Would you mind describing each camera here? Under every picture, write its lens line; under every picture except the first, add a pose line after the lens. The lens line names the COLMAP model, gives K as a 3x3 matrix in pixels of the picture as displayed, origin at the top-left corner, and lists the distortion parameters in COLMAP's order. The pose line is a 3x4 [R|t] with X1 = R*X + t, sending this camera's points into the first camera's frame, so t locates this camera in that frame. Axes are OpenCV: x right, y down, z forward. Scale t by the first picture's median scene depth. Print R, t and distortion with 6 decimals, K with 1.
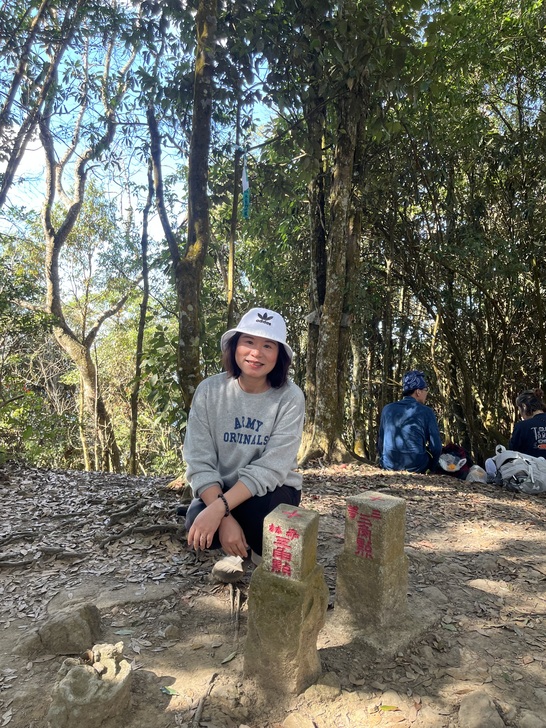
lens RADIAL K [[553.5, 0, 267.7], [0, 553.5, 362.5], [0, 0, 1]] dist [0.066743, -0.059975]
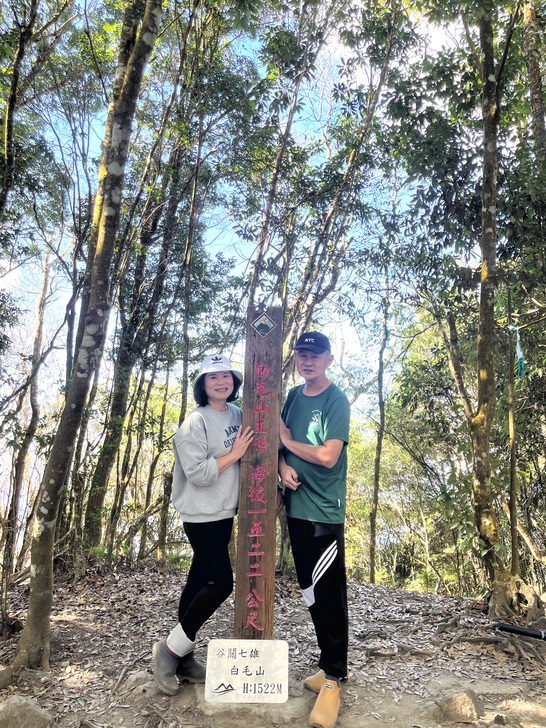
lens RADIAL K [[553.5, 0, 282.5], [0, 553.5, 363.1], [0, 0, 1]] dist [0.066743, -0.059975]
pose [[0.957428, -0.040676, -0.285794, -0.097813], [-0.015482, 0.981363, -0.191537, -0.025139], [0.288258, 0.187808, 0.938955, -0.174802]]
